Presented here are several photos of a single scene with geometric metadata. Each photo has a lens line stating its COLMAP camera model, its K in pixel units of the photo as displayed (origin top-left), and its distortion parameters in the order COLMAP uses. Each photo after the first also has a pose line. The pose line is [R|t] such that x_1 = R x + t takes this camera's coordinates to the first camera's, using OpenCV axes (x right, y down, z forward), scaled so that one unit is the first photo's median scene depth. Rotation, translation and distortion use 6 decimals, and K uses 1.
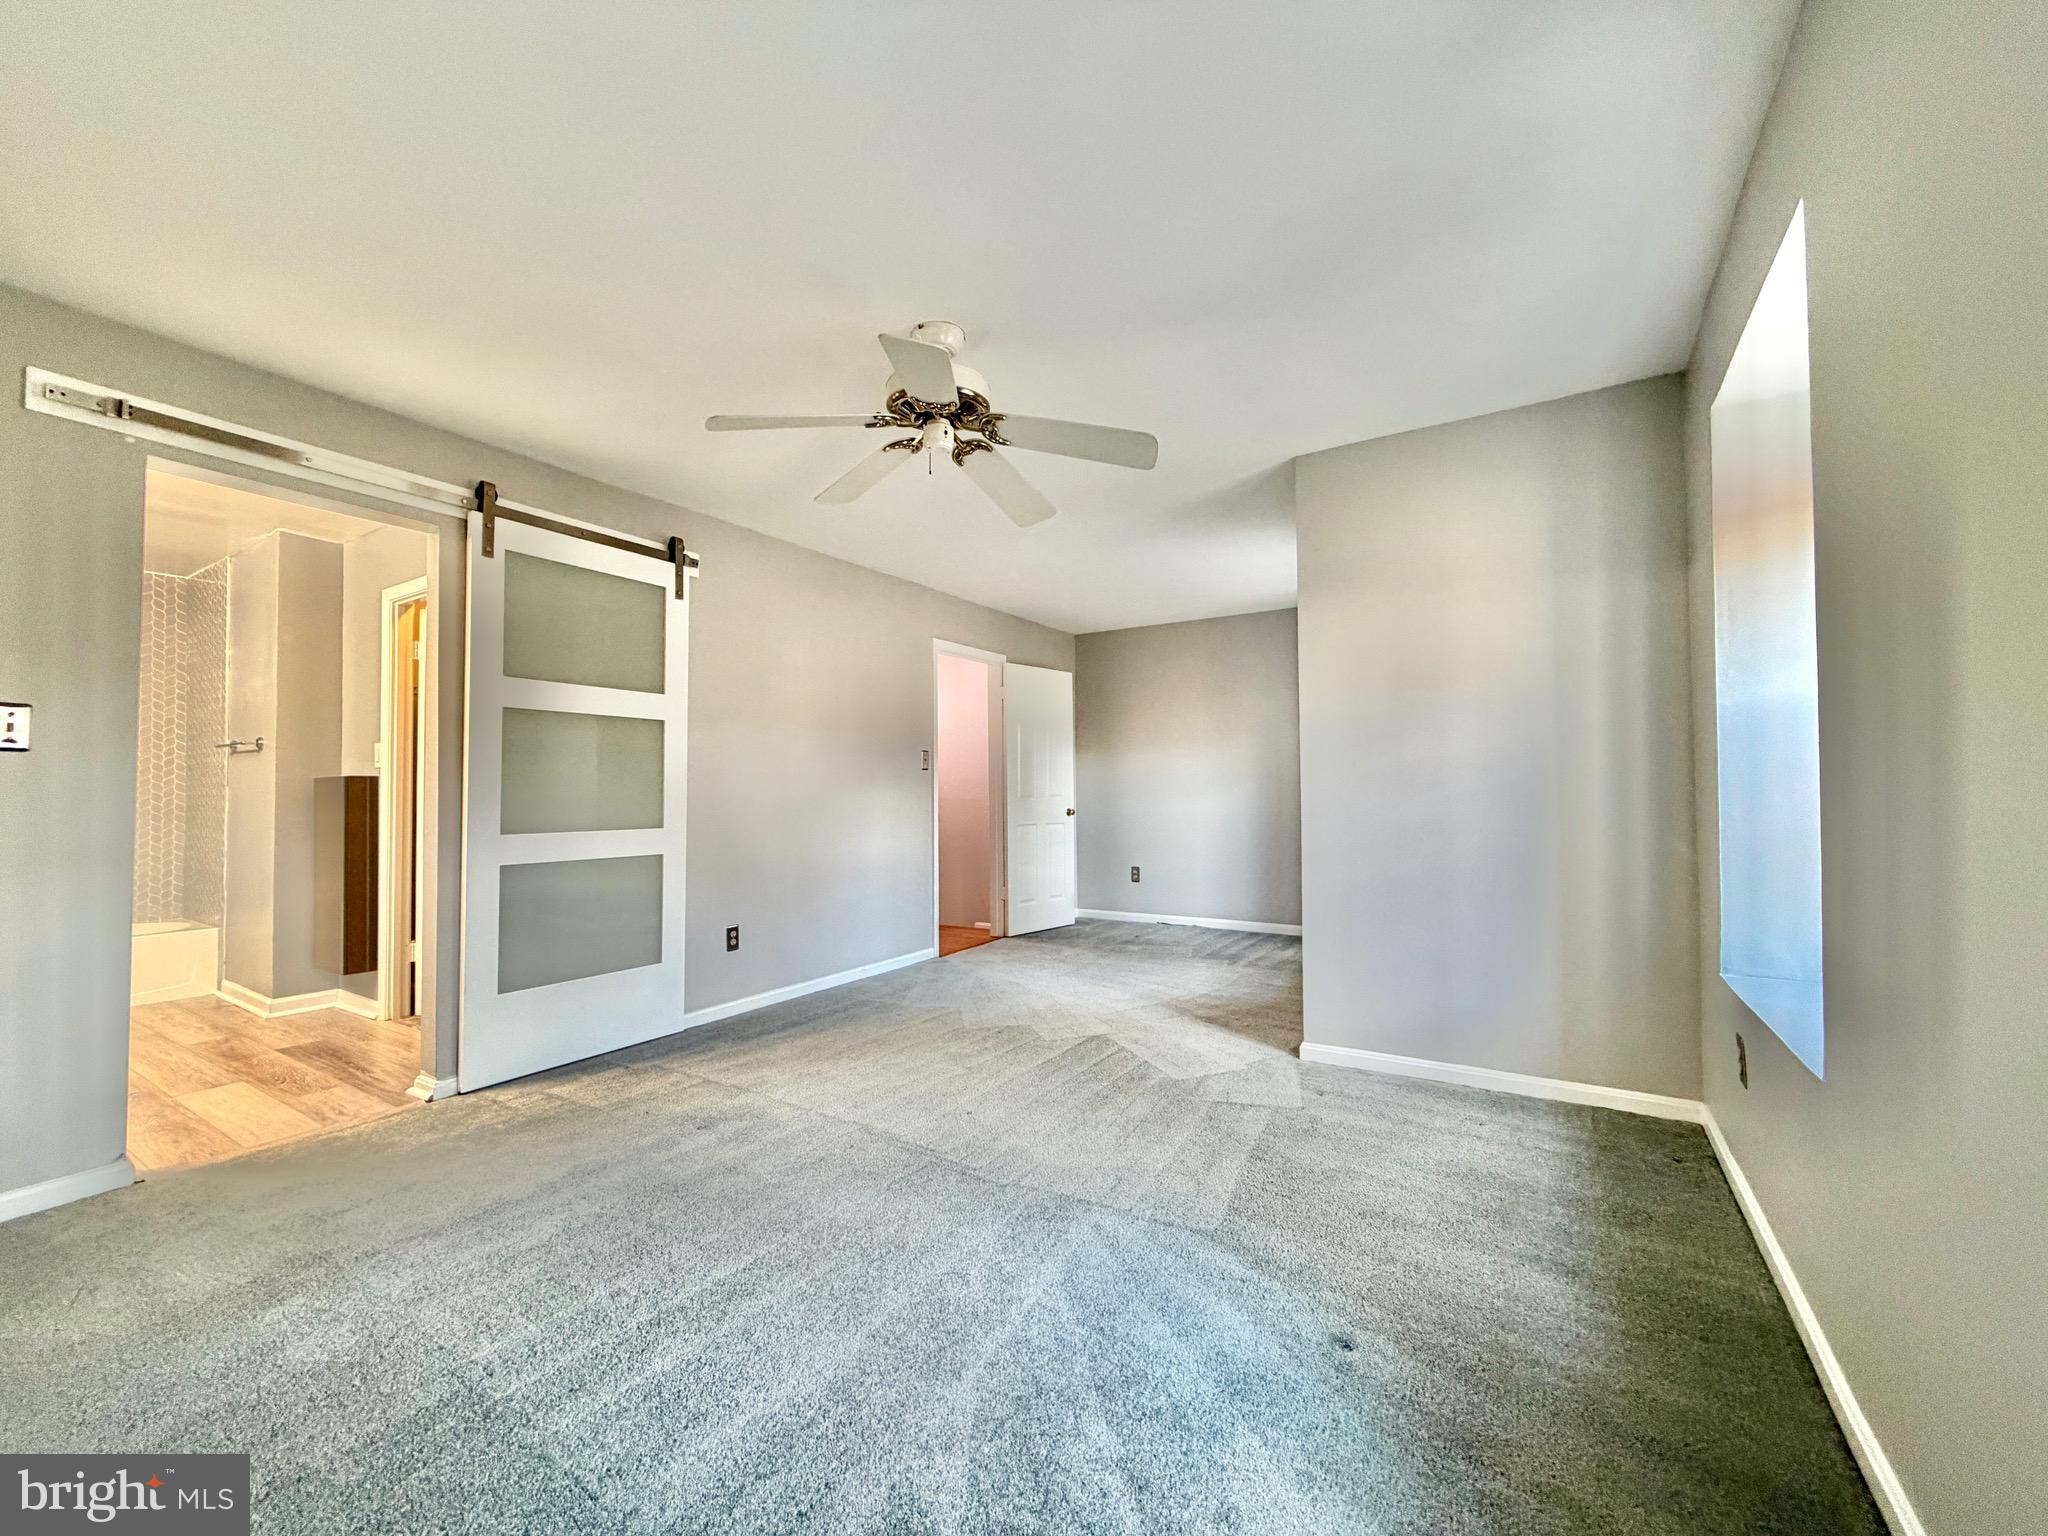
lens RADIAL K [[810.0, 0, 1018.9], [0, 810.0, 773.0], [0, 0, 1]] dist [-0.000882, -0.000102]
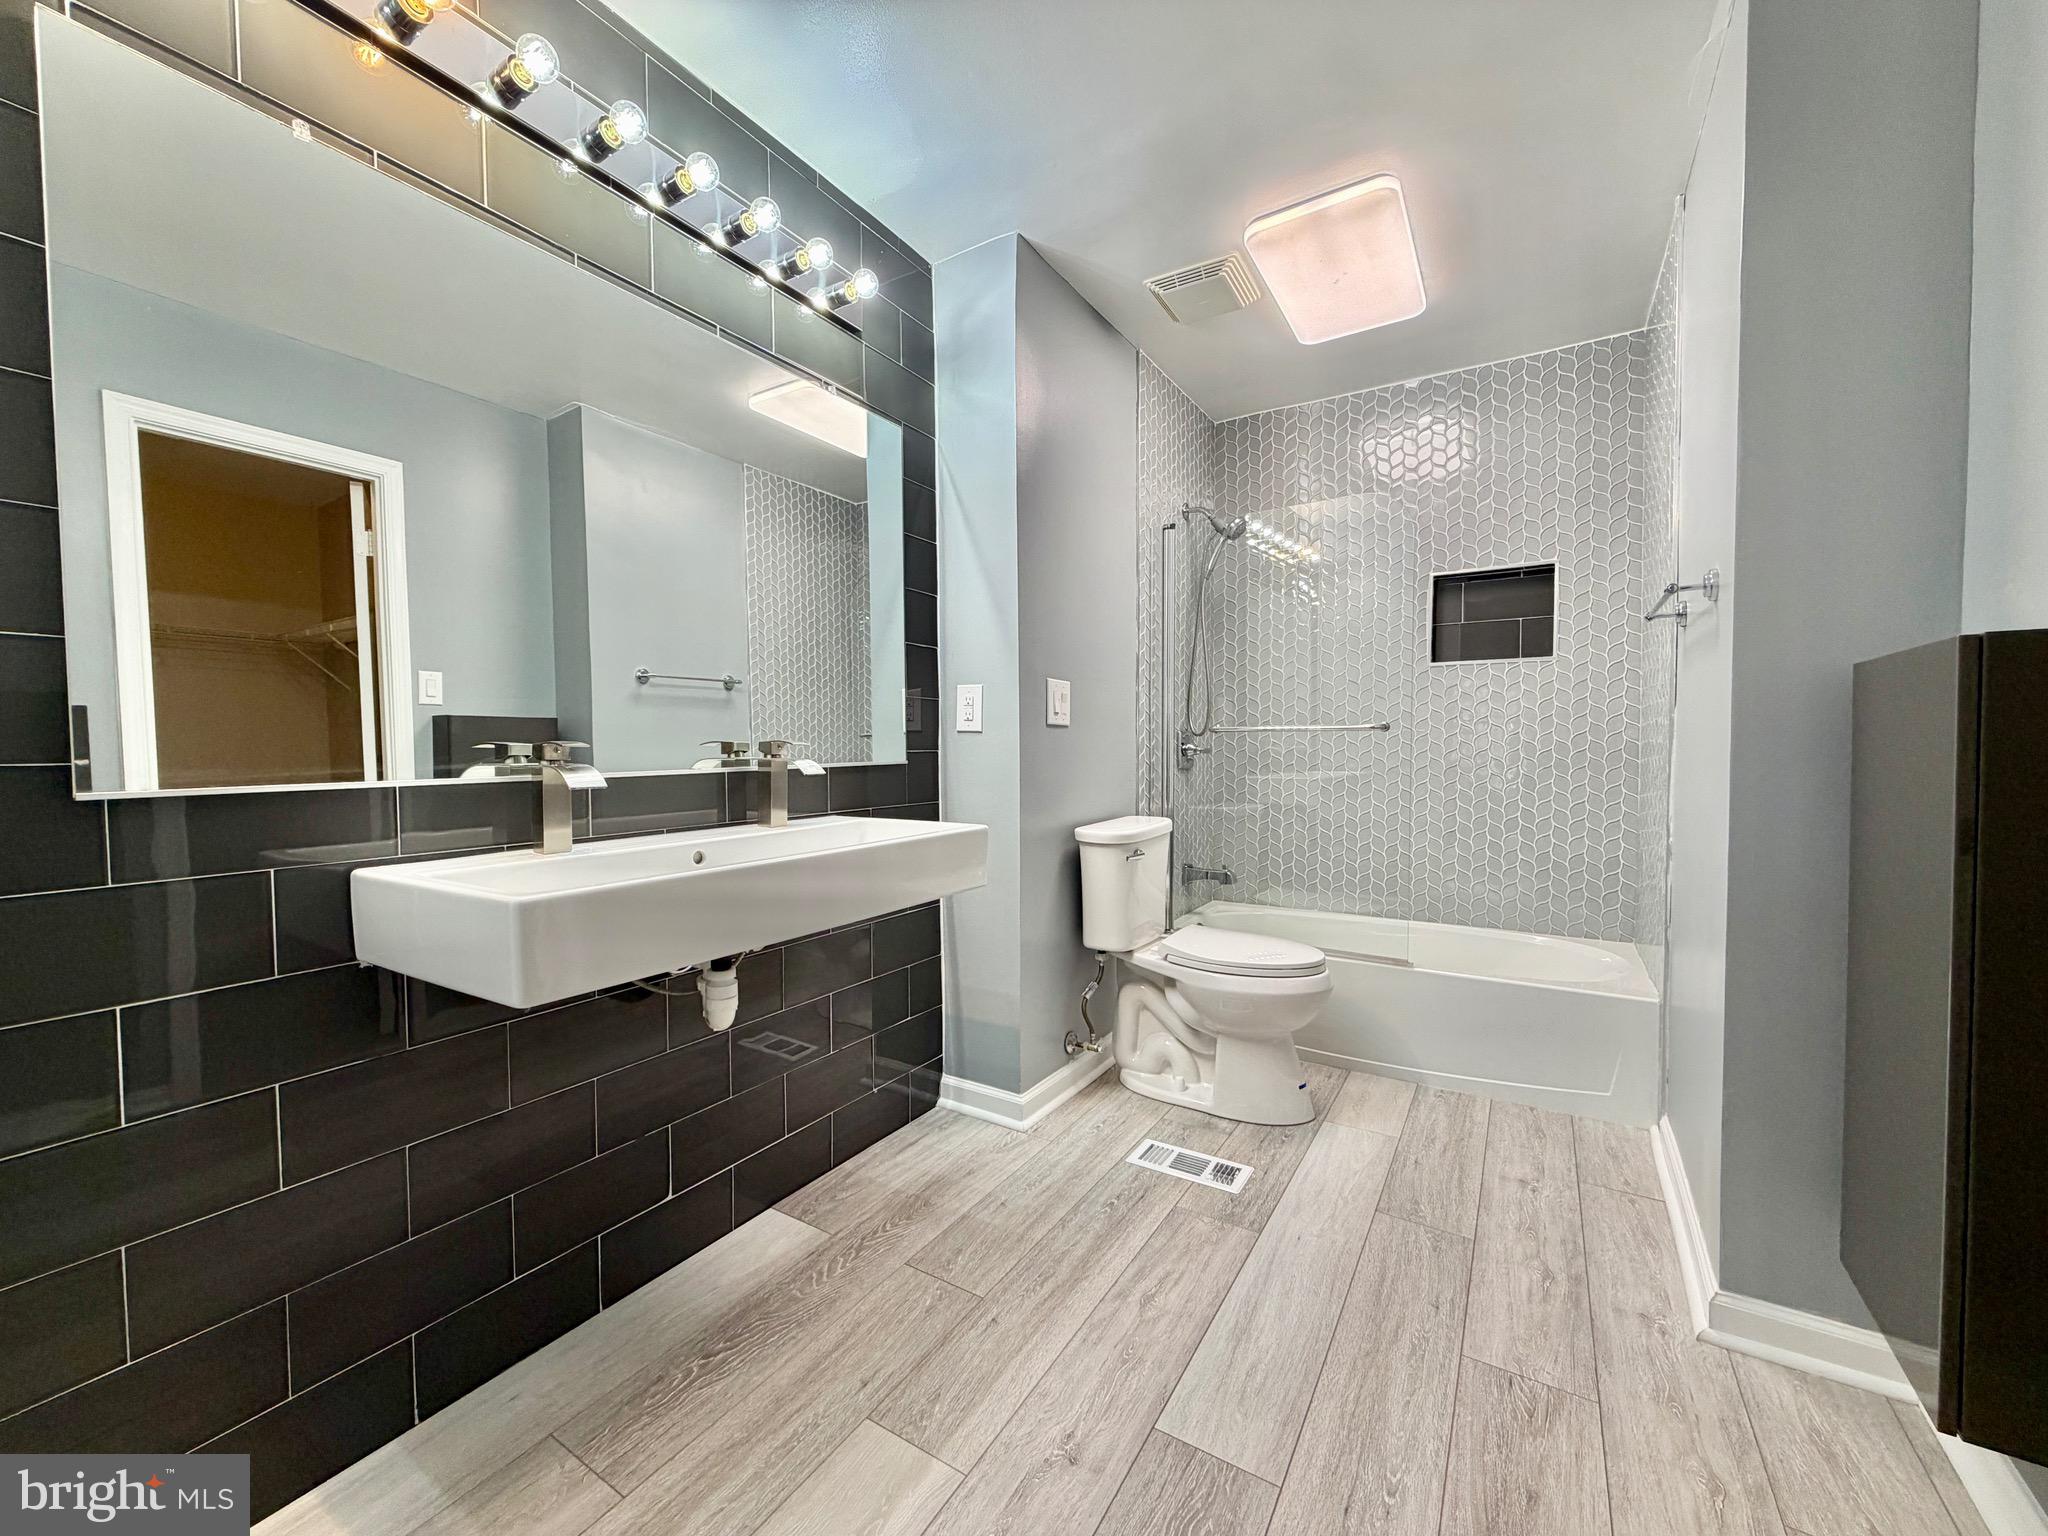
lens RADIAL K [[814.6, 0, 1014.8], [0, 814.6, 773.1], [0, 0, 1]] dist [0.000385, 0.000075]
pose [[-0.004006, 0.045140, -0.998973, -0.572830], [0.031467, 0.998492, 0.044992, 0.026441], [0.999497, -0.031254, -0.005420, 0.699294]]
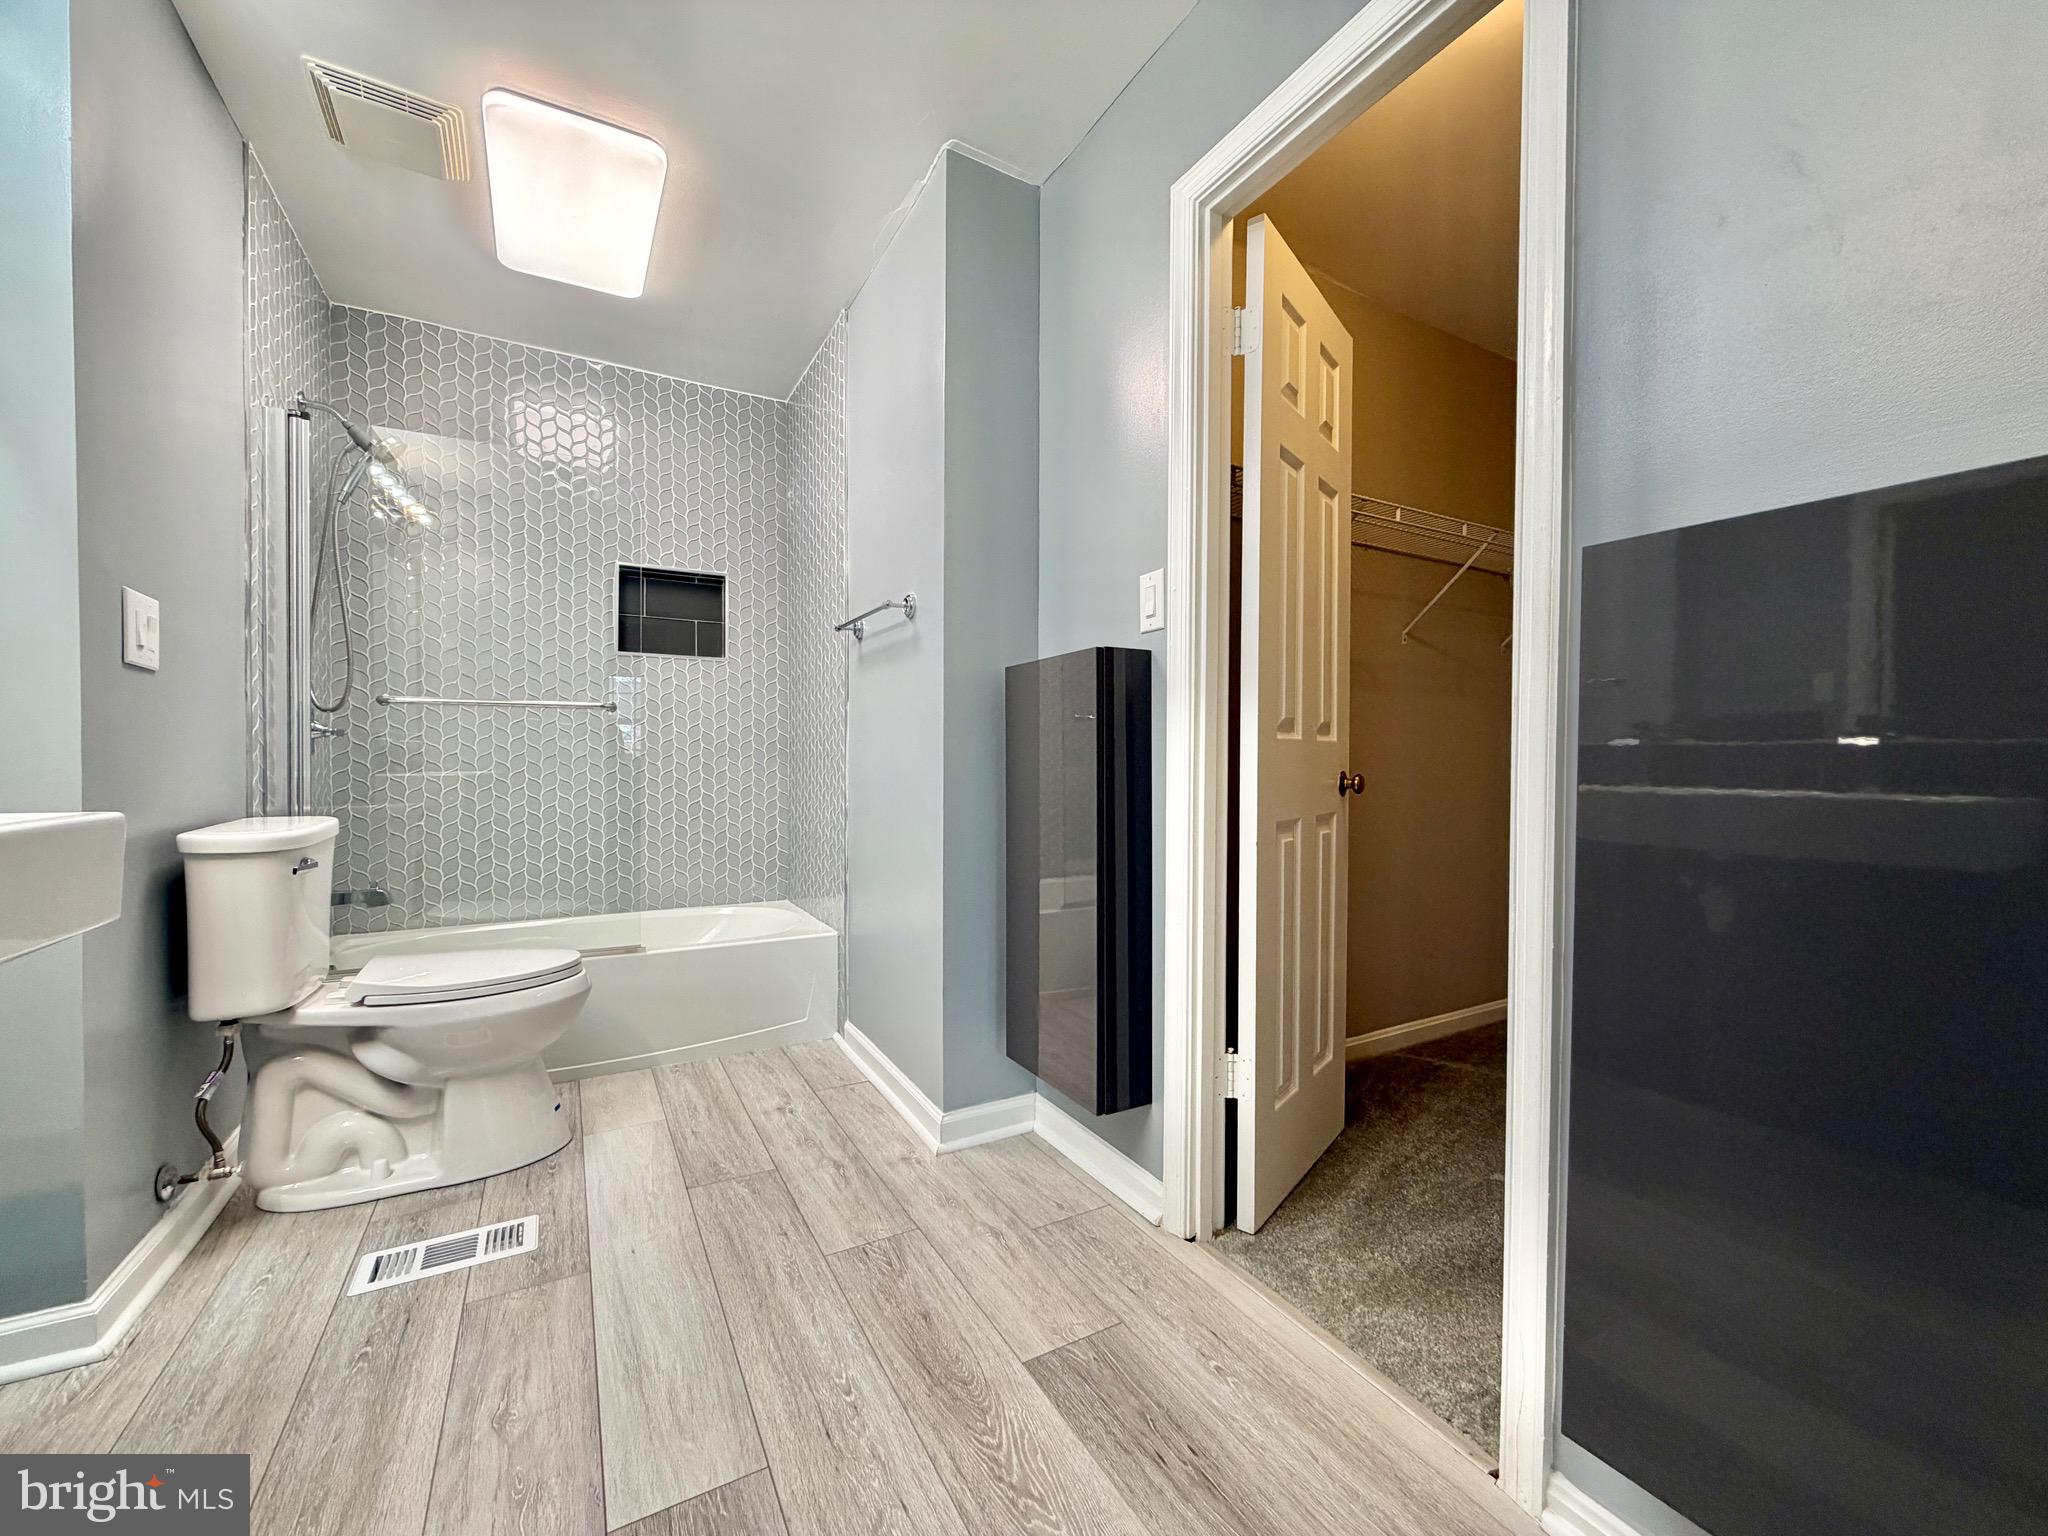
lens RADIAL K [[814.6, 0, 1014.8], [0, 814.6, 773.1], [0, 0, 1]] dist [0.000385, 0.000075]
pose [[0.879652, 0.019825, -0.475204, -0.652699], [-0.000318, 0.999155, 0.041095, 0.051950], [0.475617, -0.035998, 0.878915, 0.591642]]
